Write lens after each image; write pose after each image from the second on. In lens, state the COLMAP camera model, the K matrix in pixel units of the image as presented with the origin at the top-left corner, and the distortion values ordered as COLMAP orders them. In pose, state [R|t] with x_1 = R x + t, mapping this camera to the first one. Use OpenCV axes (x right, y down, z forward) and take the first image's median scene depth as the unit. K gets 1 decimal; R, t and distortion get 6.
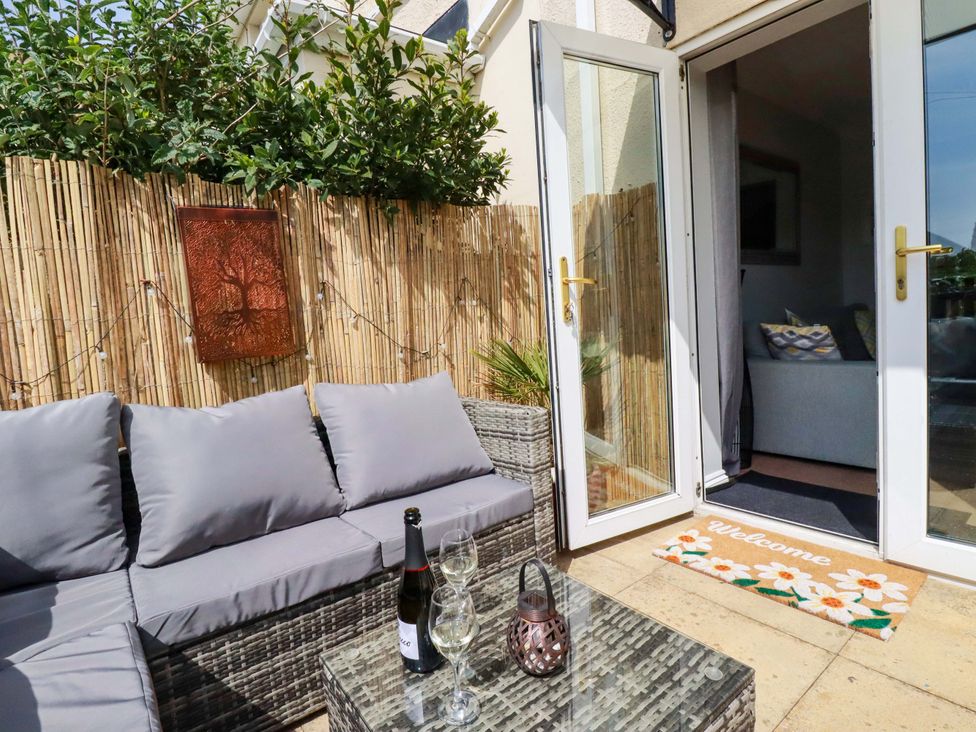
lens RADIAL K [[514.5, 0, 486.8], [0, 514.5, 359.8], [0, 0, 1]] dist [-0.012234, -0.000294]
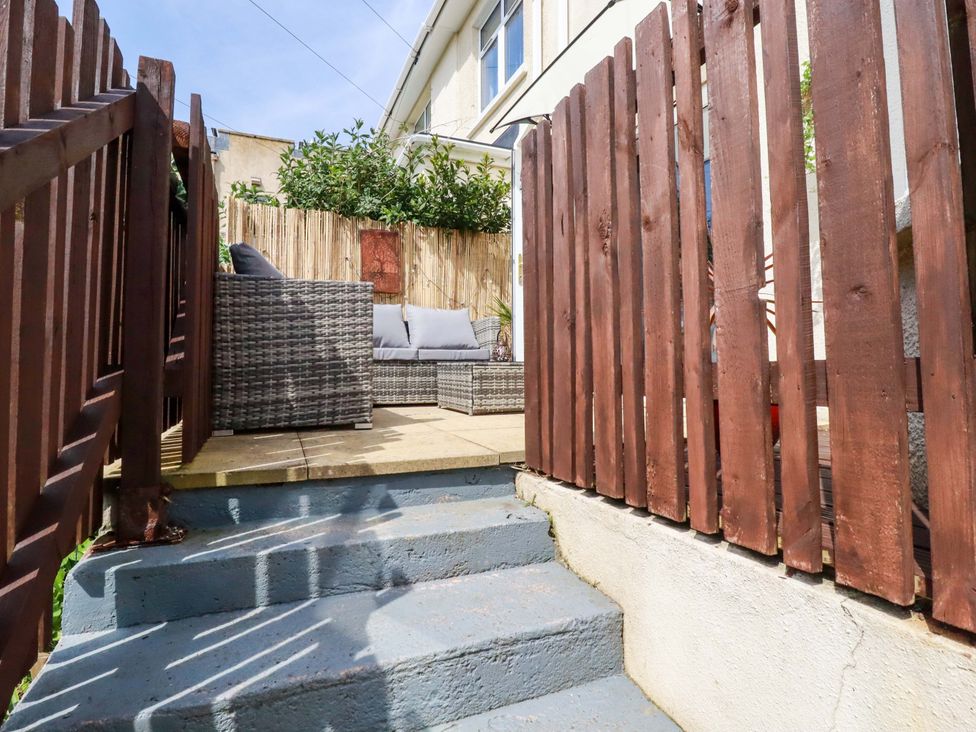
lens RADIAL K [[514.5, 0, 486.8], [0, 514.5, 359.8], [0, 0, 1]] dist [-0.012234, -0.000294]
pose [[0.967650, 0.060309, -0.244981, 0.571853], [-0.083874, 0.992678, -0.086919, 0.442532], [0.237945, 0.104655, 0.965624, -1.071309]]
